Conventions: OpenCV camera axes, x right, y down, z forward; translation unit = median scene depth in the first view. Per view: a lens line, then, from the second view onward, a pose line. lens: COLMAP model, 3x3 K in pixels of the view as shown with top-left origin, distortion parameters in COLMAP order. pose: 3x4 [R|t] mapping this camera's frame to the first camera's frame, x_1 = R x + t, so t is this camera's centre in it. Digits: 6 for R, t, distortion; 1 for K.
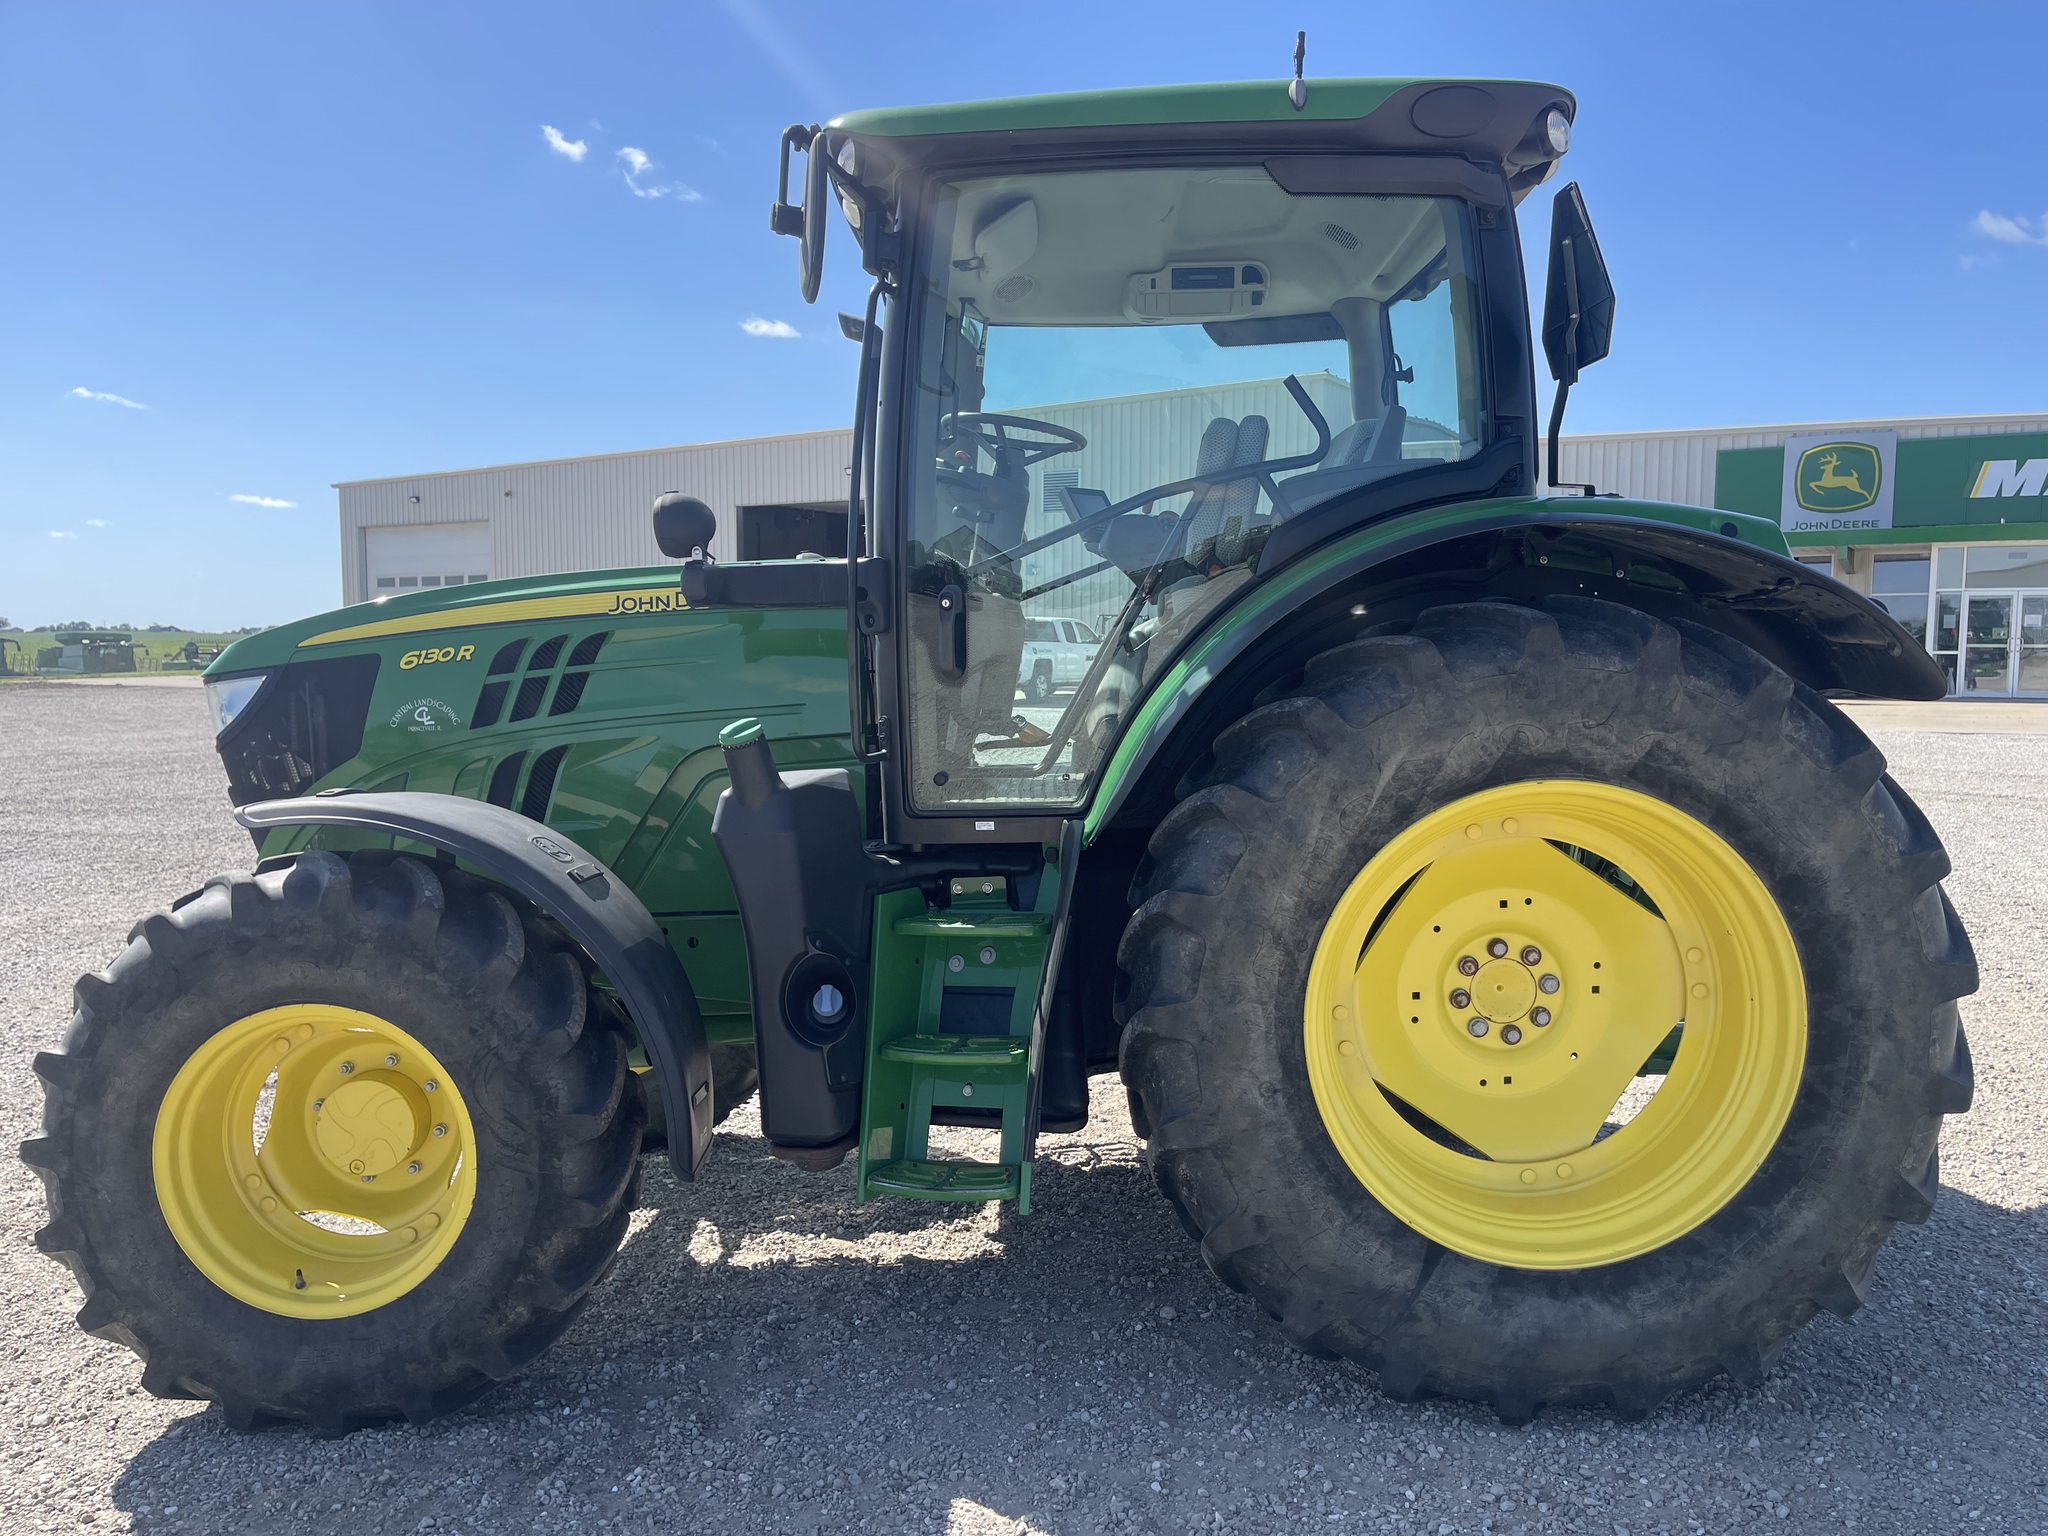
lens RADIAL K [[1550.1, 0, 1037.1], [0, 1550.1, 780.4], [0, 0, 1]] dist [0.049713, -0.058113]
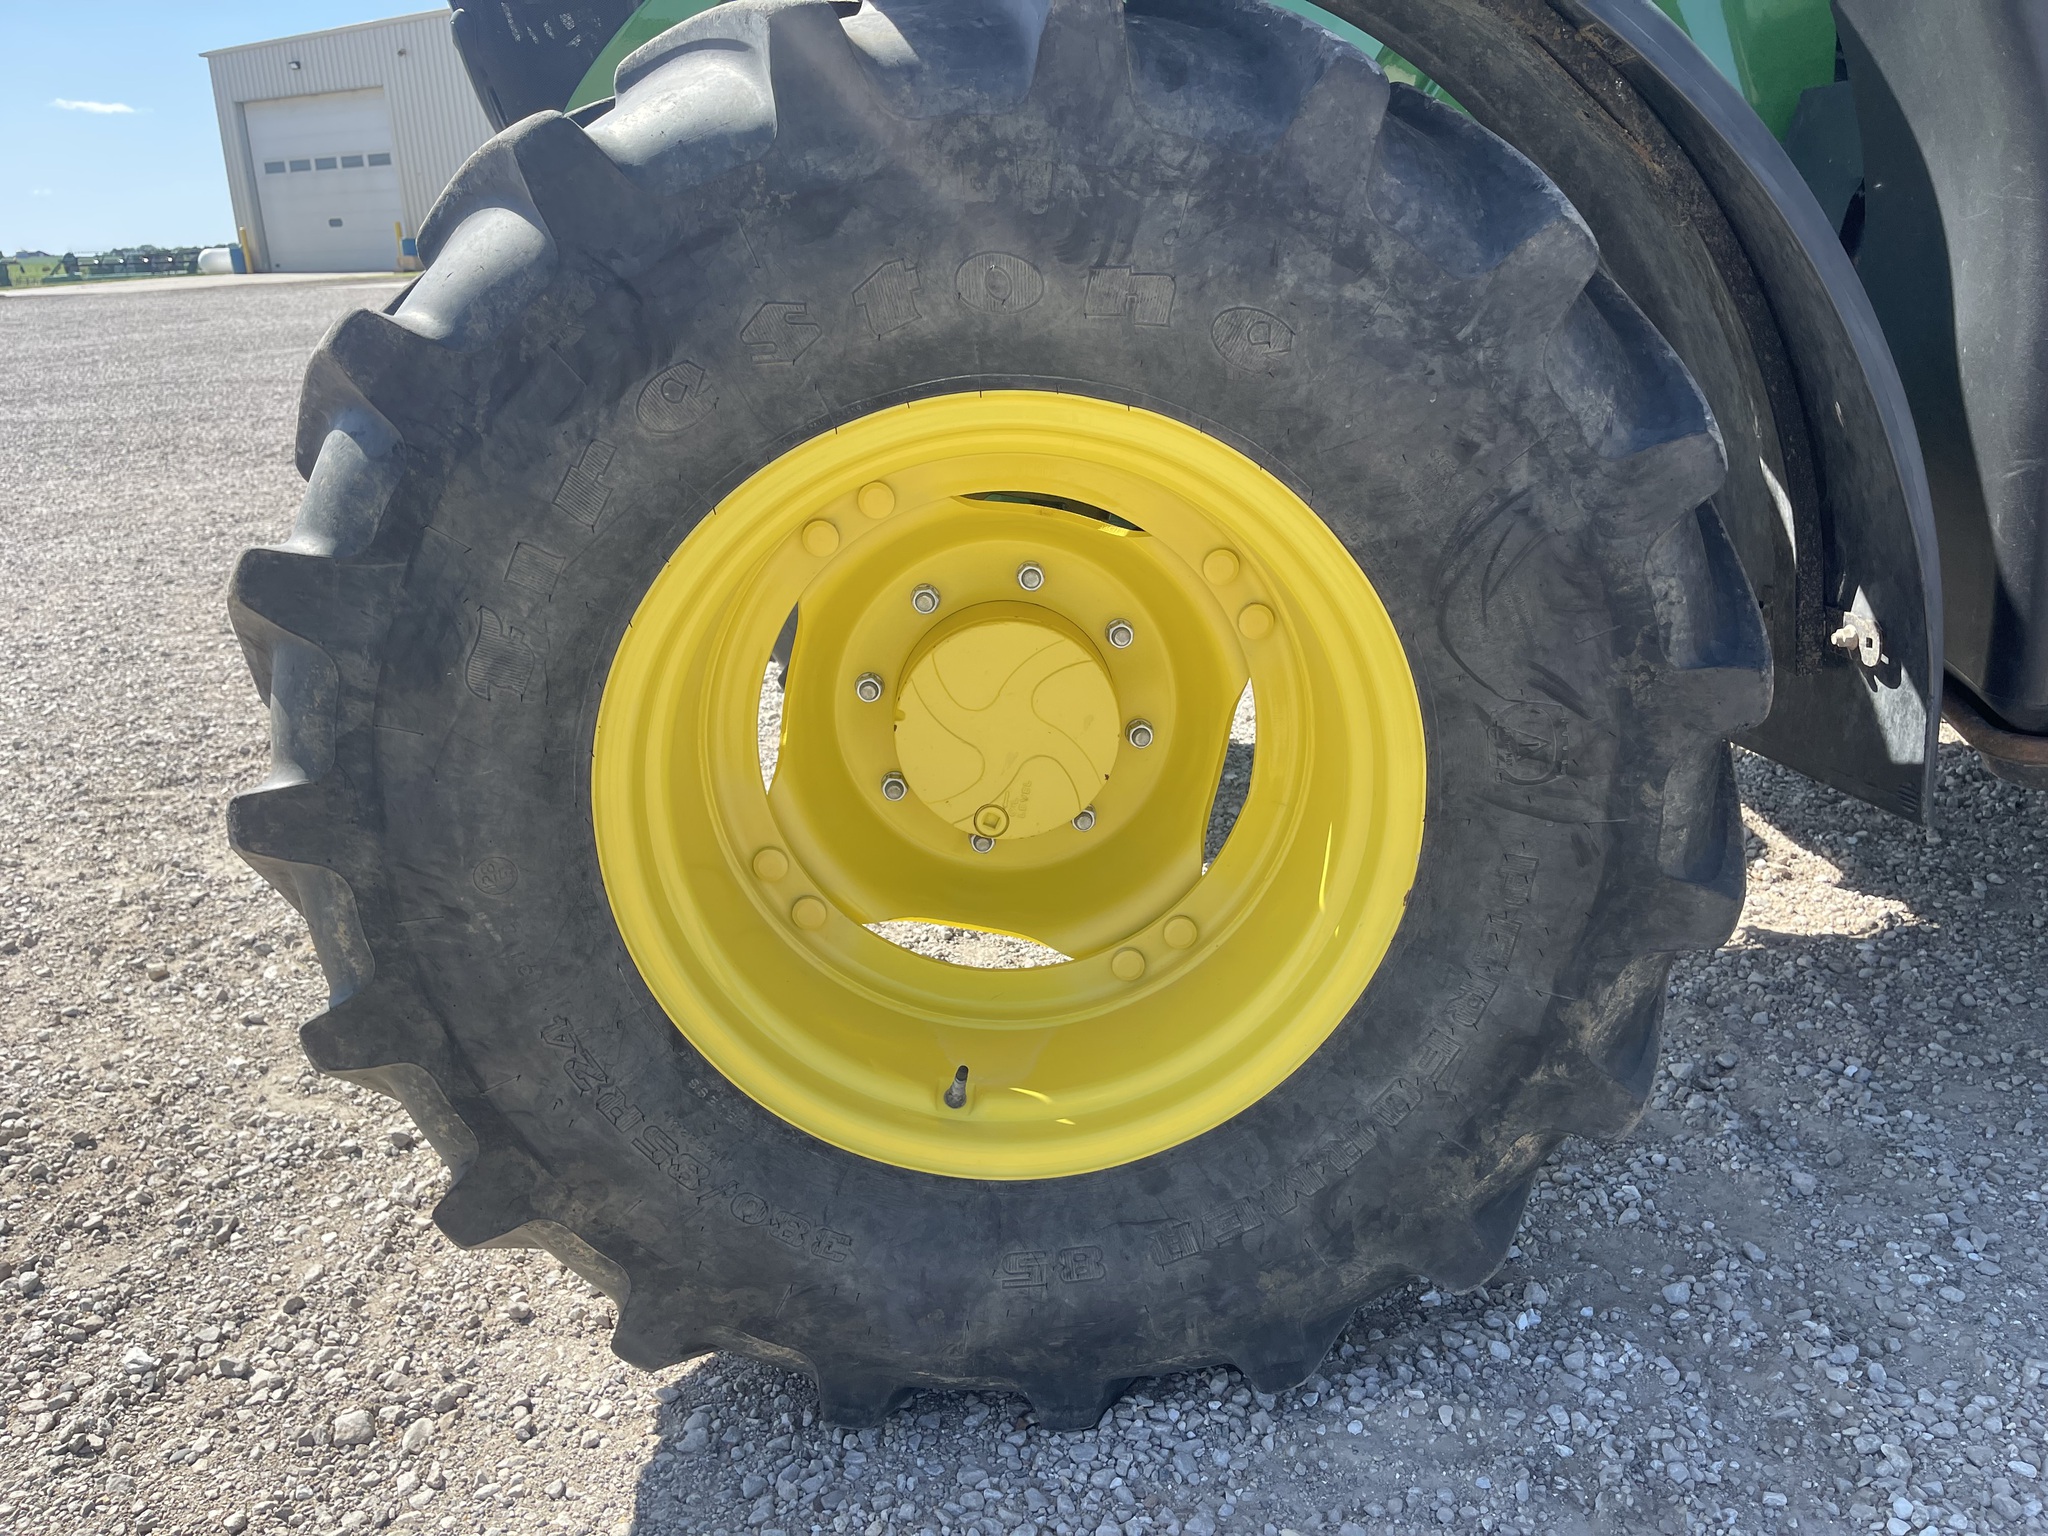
lens RADIAL K [[1550.1, 0, 1037.1], [0, 1550.1, 780.4], [0, 0, 1]] dist [0.049713, -0.058113]
pose [[0.998702, -0.042622, 0.027900, -0.472205], [0.034451, 0.968551, 0.246419, 0.143002], [-0.037526, -0.245138, 0.968762, 0.639347]]
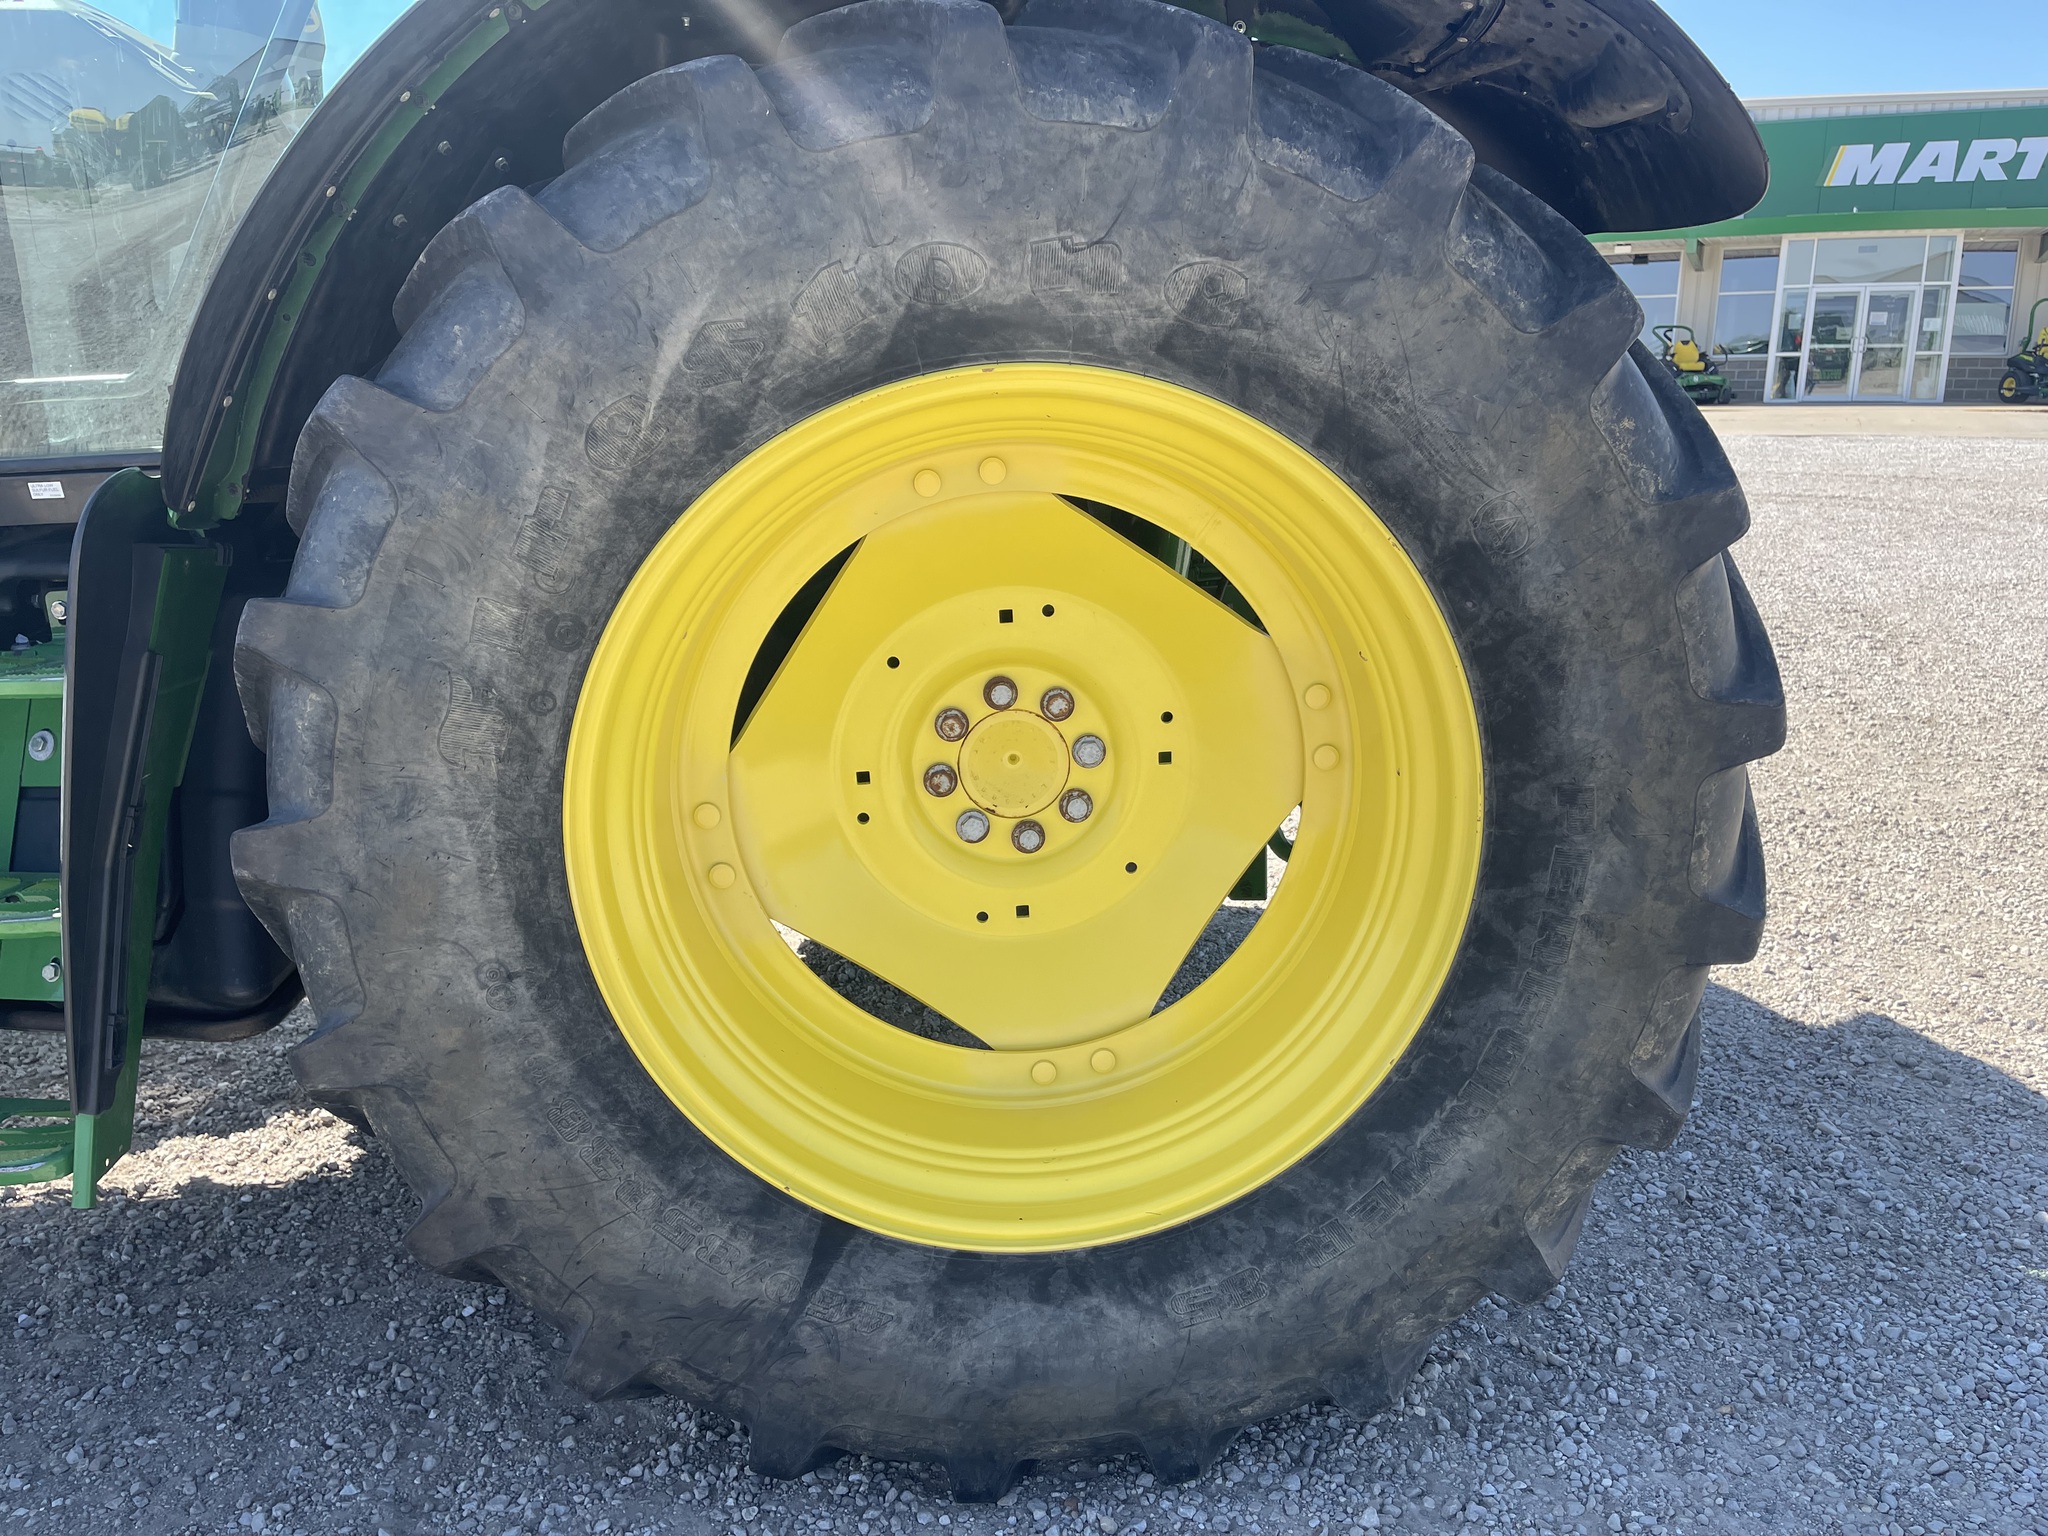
lens RADIAL K [[1550.1, 0, 1037.1], [0, 1550.1, 780.4], [0, 0, 1]] dist [0.049713, -0.058113]
pose [[0.996007, -0.031390, 0.083574, 0.287786], [0.016735, 0.985200, 0.170589, 0.046466], [-0.087692, -0.168509, 0.981792, 0.472539]]
